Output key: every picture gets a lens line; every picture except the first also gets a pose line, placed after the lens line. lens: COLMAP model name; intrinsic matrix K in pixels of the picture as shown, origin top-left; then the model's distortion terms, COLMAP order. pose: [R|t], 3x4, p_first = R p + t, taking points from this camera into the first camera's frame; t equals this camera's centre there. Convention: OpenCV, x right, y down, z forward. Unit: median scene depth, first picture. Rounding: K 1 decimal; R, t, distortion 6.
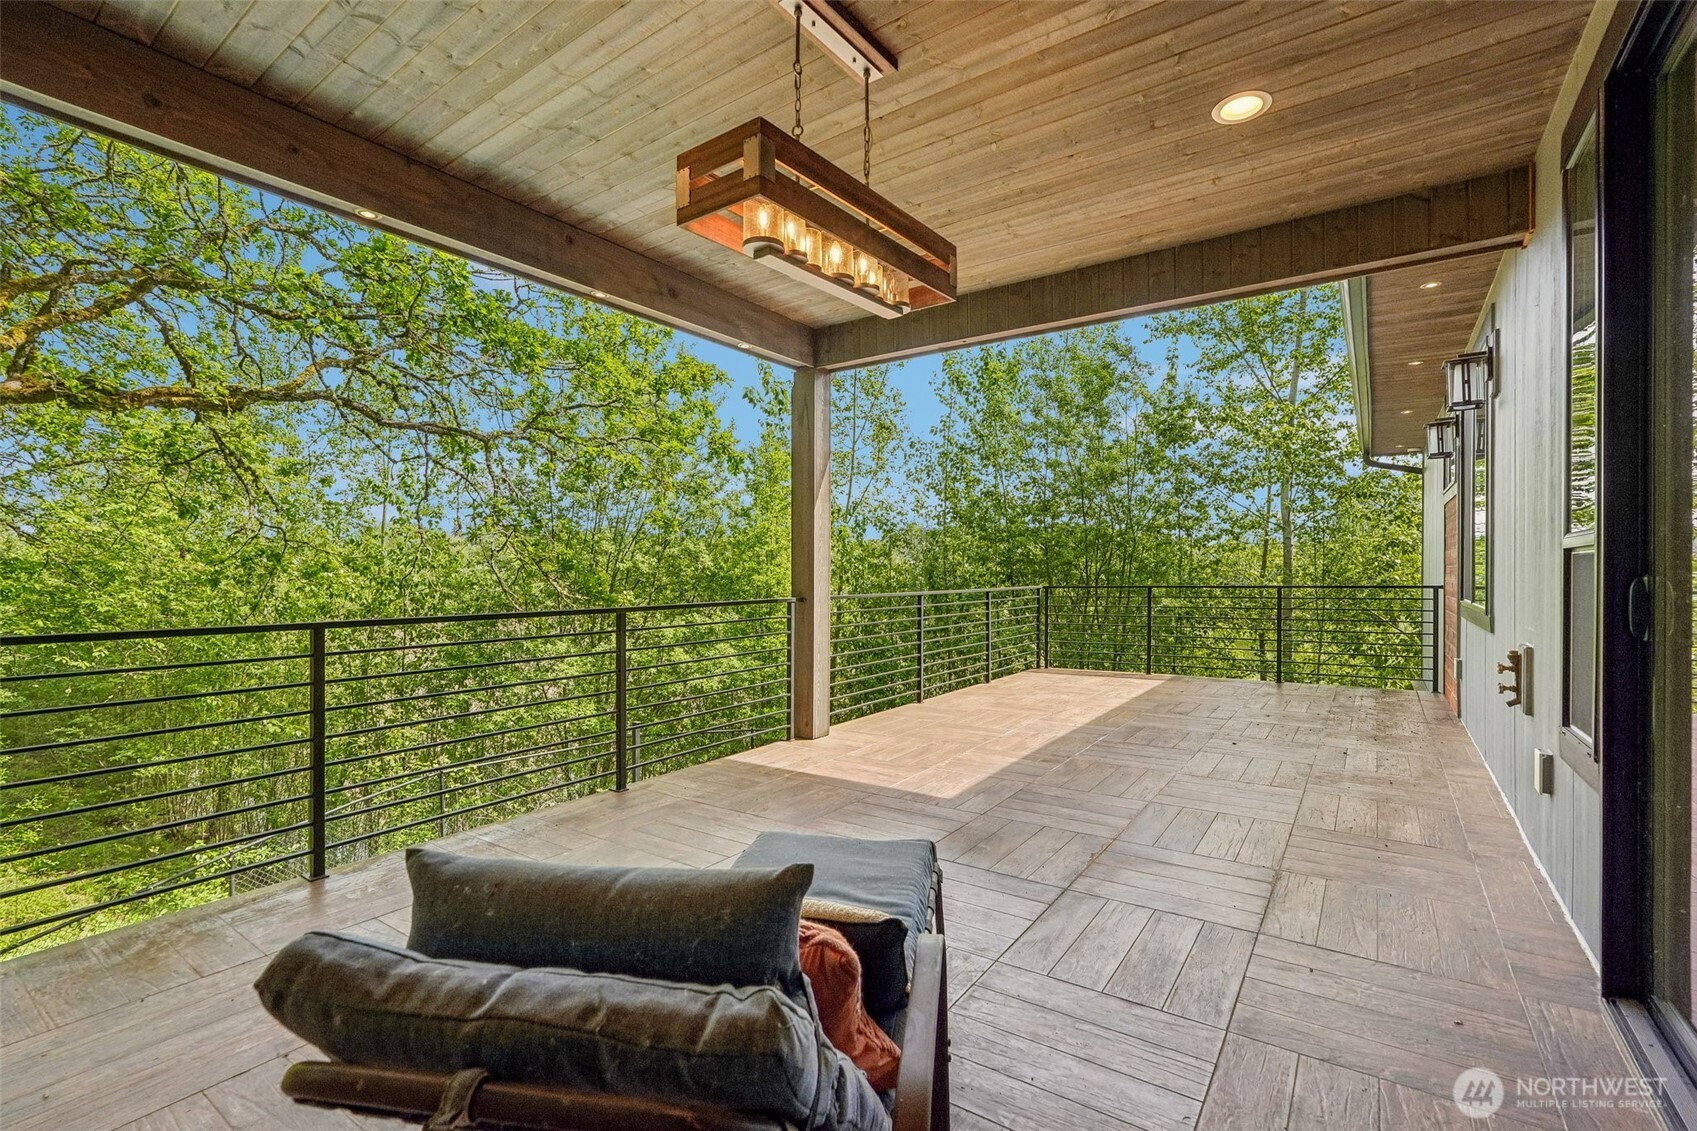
lens RADIAL K [[748.0, 0, 849.9], [0, 748.0, 571.1], [0, 0, 1]] dist [-0.011533, 0.003404]
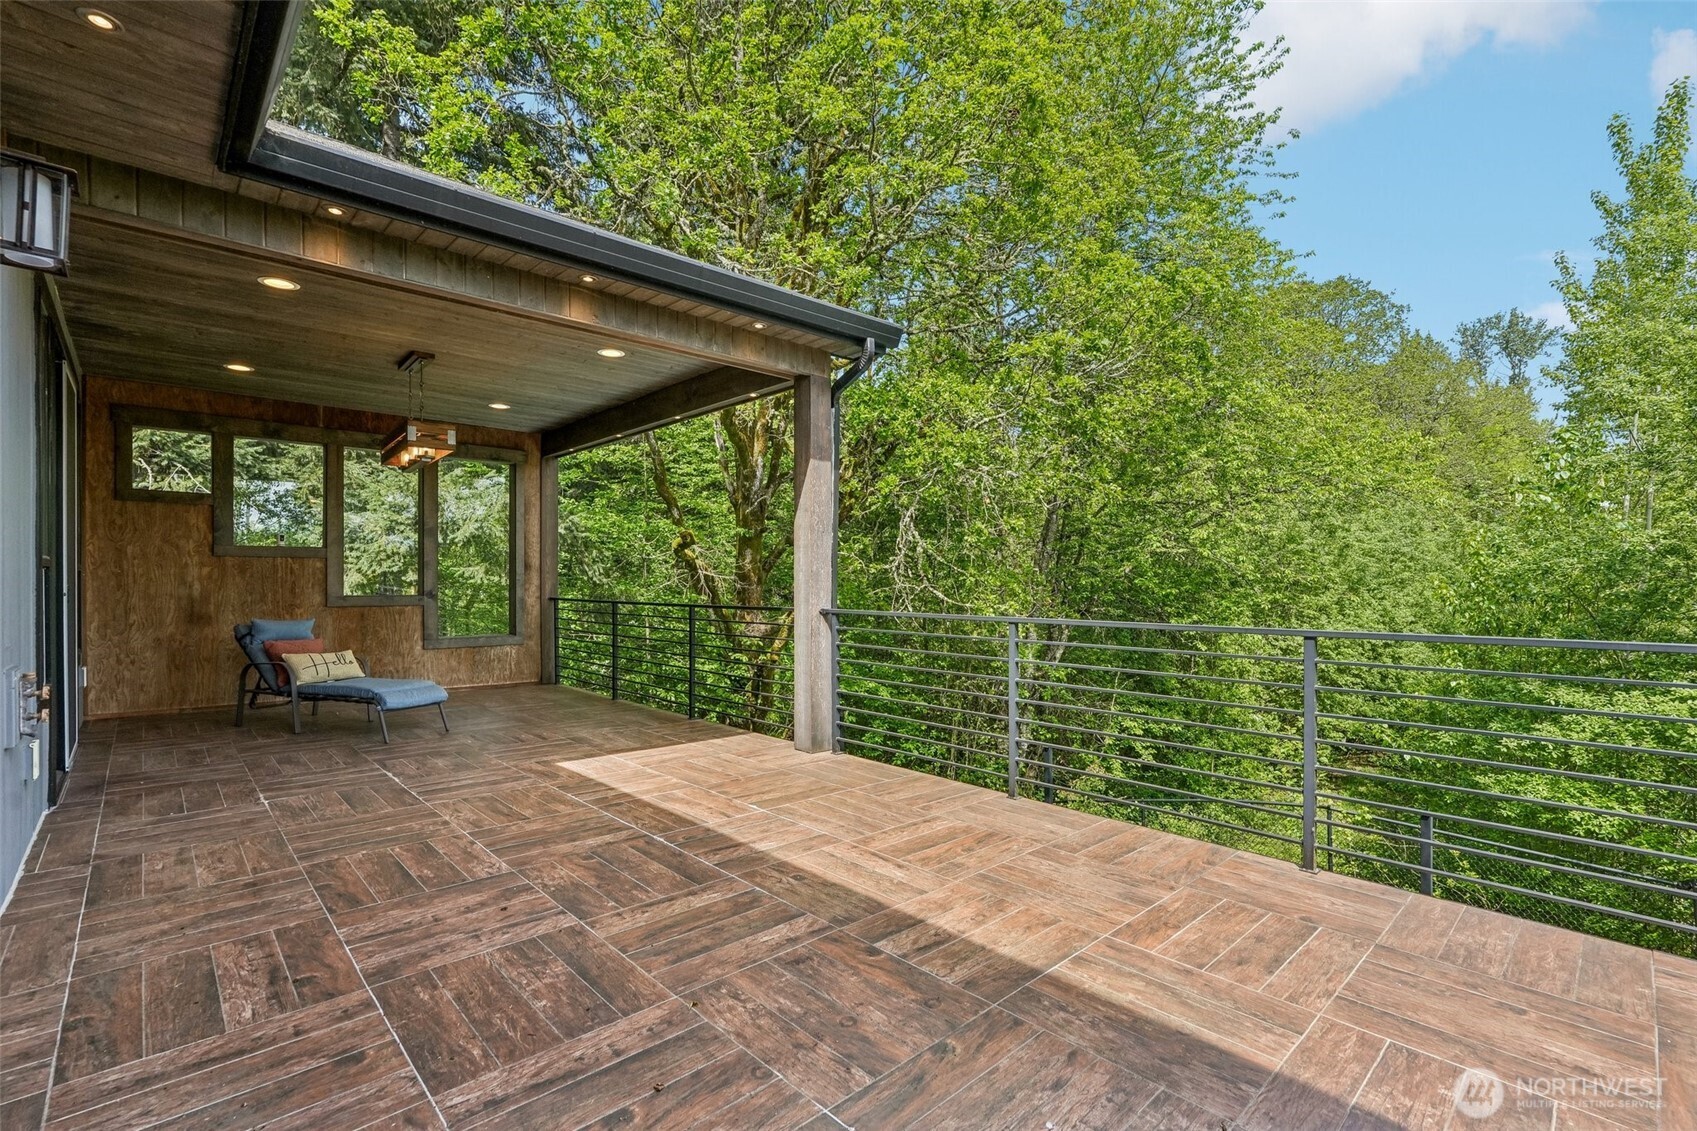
lens RADIAL K [[748.0, 0, 847.8], [0, 748.0, 574.3], [0, 0, 1]] dist [-0.011533, 0.003404]
pose [[-0.200420, -0.006363, -0.979689, 1.107602], [0.001206, 0.999977, -0.006742, -0.007787], [0.979709, -0.002533, -0.200408, 1.506612]]
